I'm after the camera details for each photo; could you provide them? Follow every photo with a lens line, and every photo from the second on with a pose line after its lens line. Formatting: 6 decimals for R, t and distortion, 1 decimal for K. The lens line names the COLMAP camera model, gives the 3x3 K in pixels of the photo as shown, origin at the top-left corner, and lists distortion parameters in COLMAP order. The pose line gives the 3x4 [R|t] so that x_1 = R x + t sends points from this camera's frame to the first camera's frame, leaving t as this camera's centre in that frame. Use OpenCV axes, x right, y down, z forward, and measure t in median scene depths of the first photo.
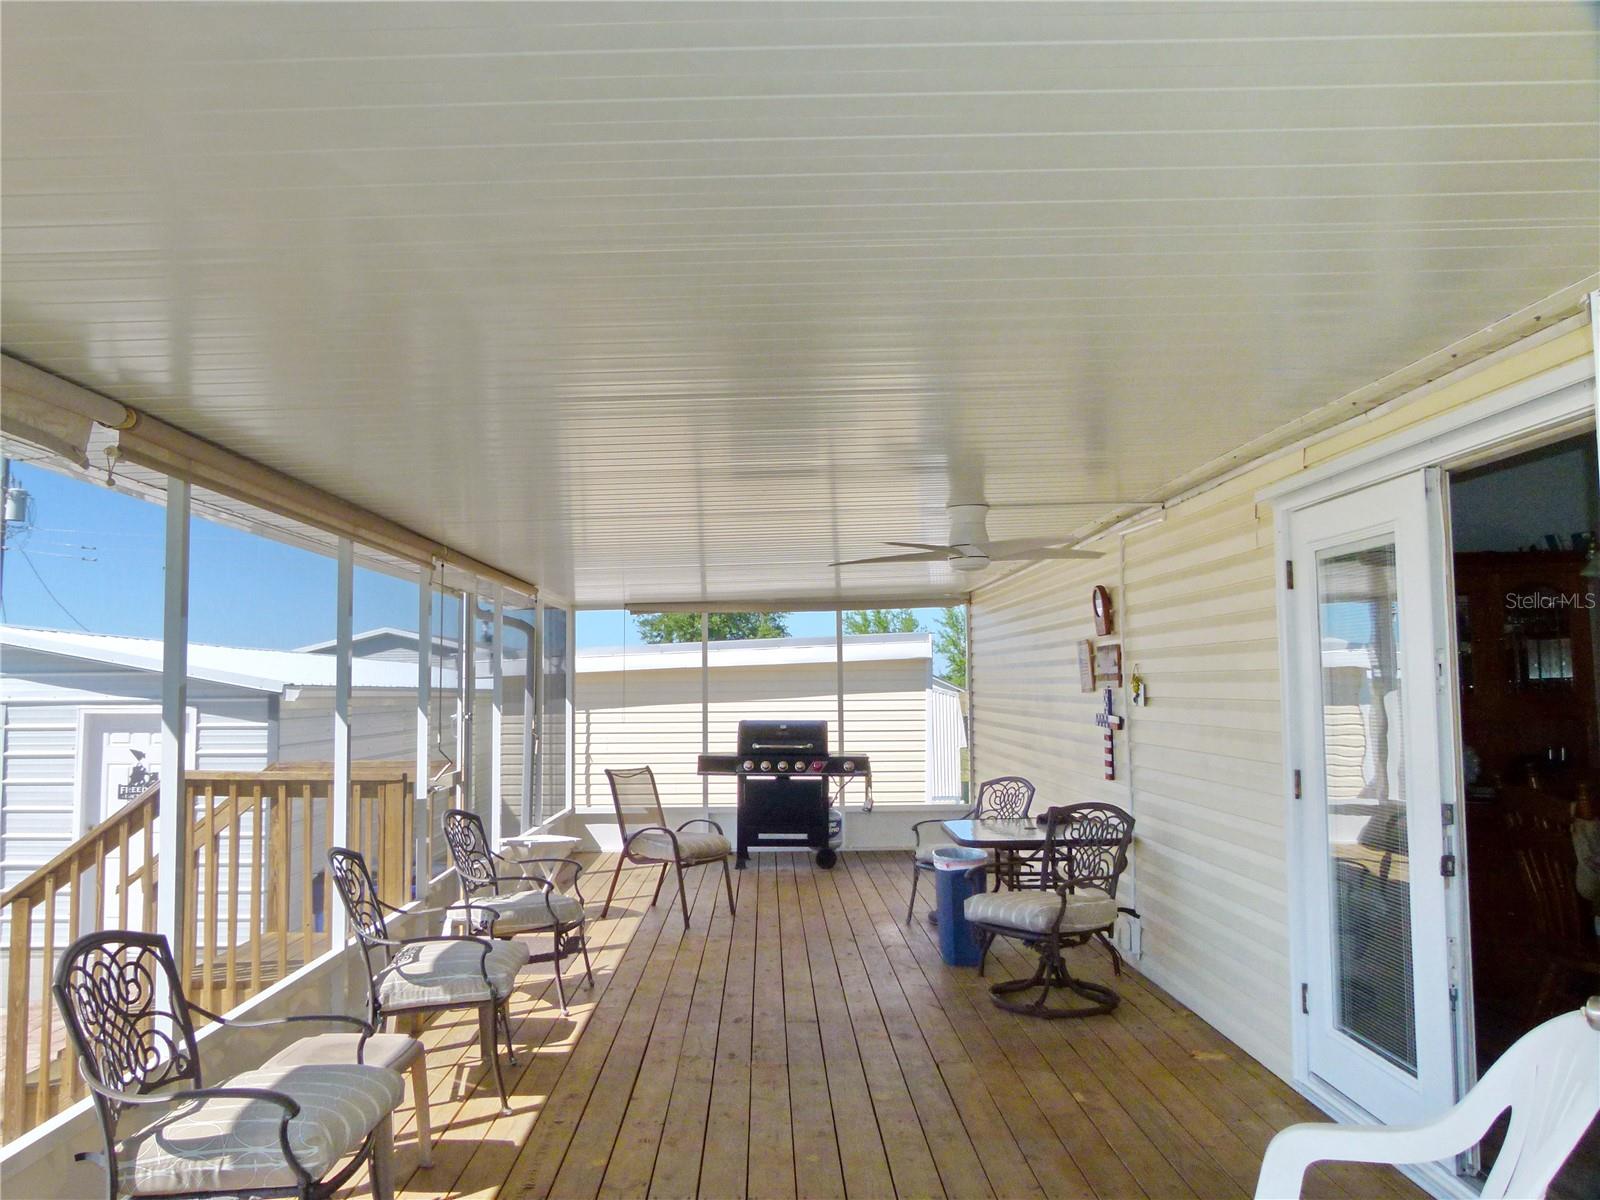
lens RADIAL K [[1196.1, 0, 790.8], [0, 1196.1, 599.5], [0, 0, 1]] dist [-0.049521, 0.041468]
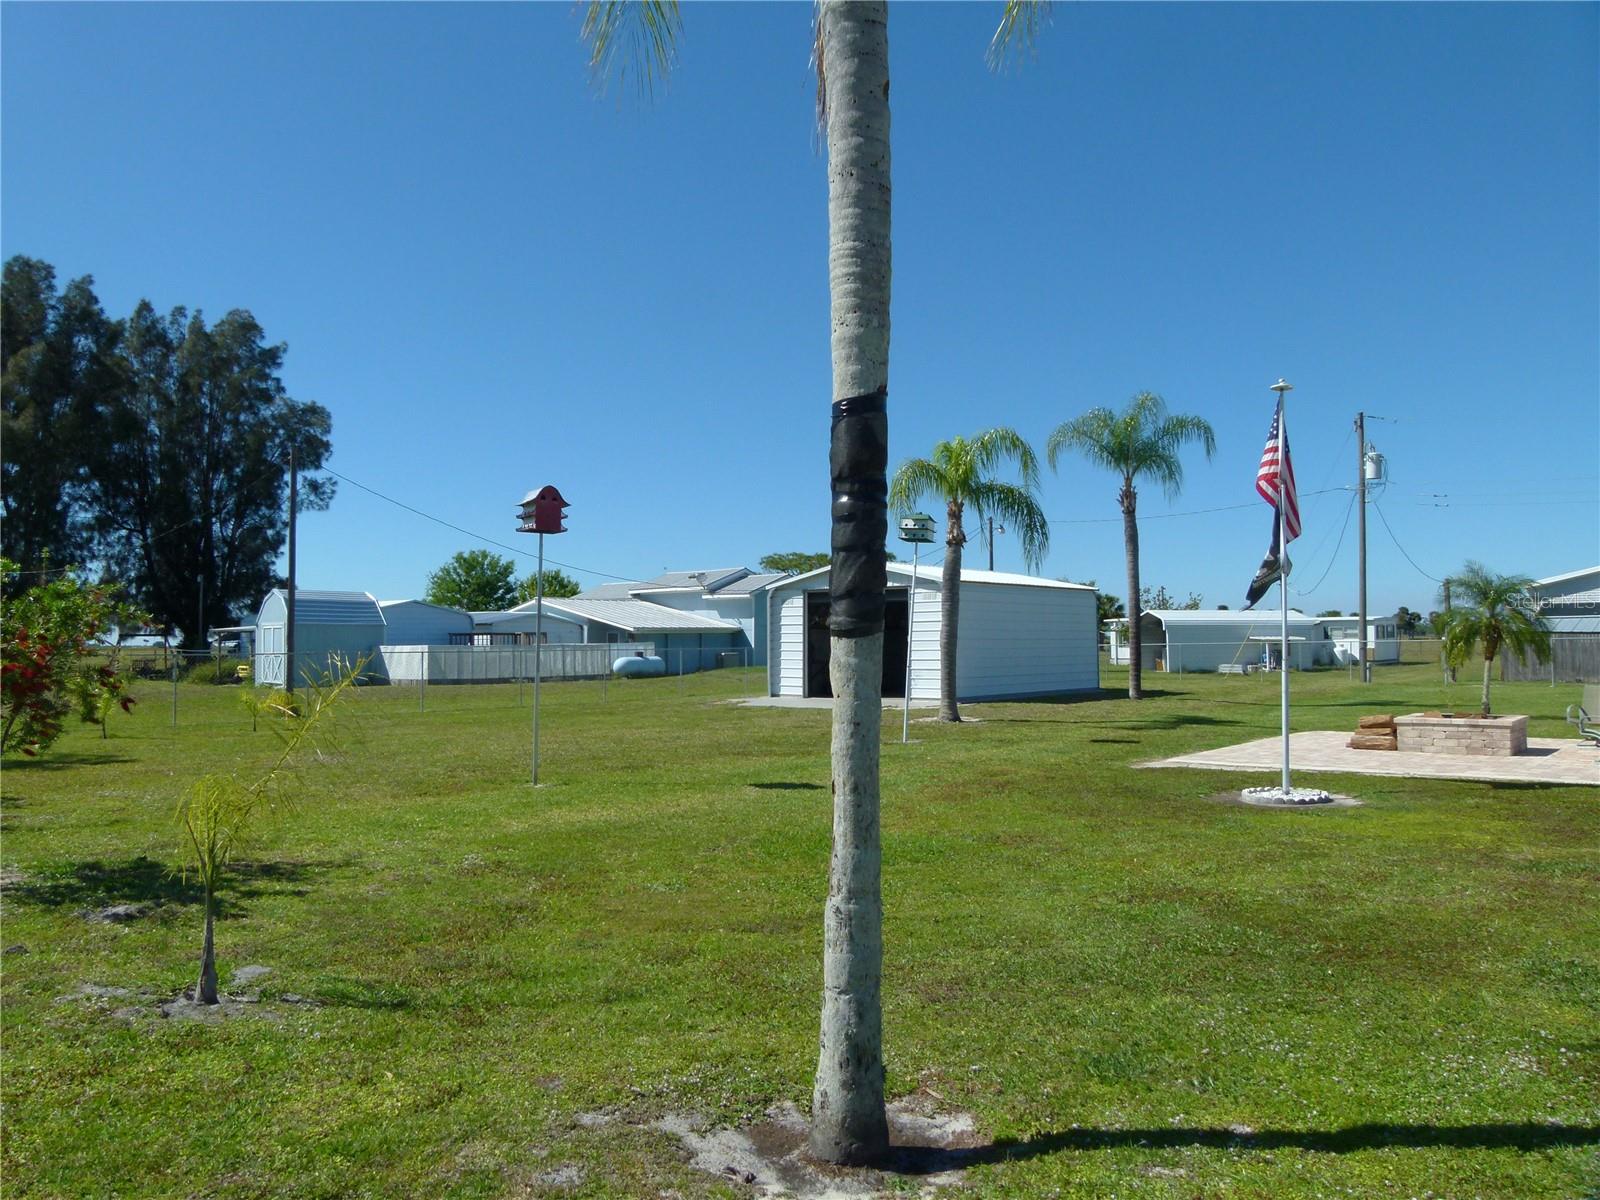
lens RADIAL K [[1196.4, 0, 790.2], [0, 1196.4, 598.8], [0, 0, 1]] dist [-0.025294, -0.000100]
pose [[0.751708, -0.024134, -0.659054, -0.981231], [0.054216, 0.998209, 0.025284, -0.015479], [0.657263, -0.054737, 0.751671, -1.218429]]
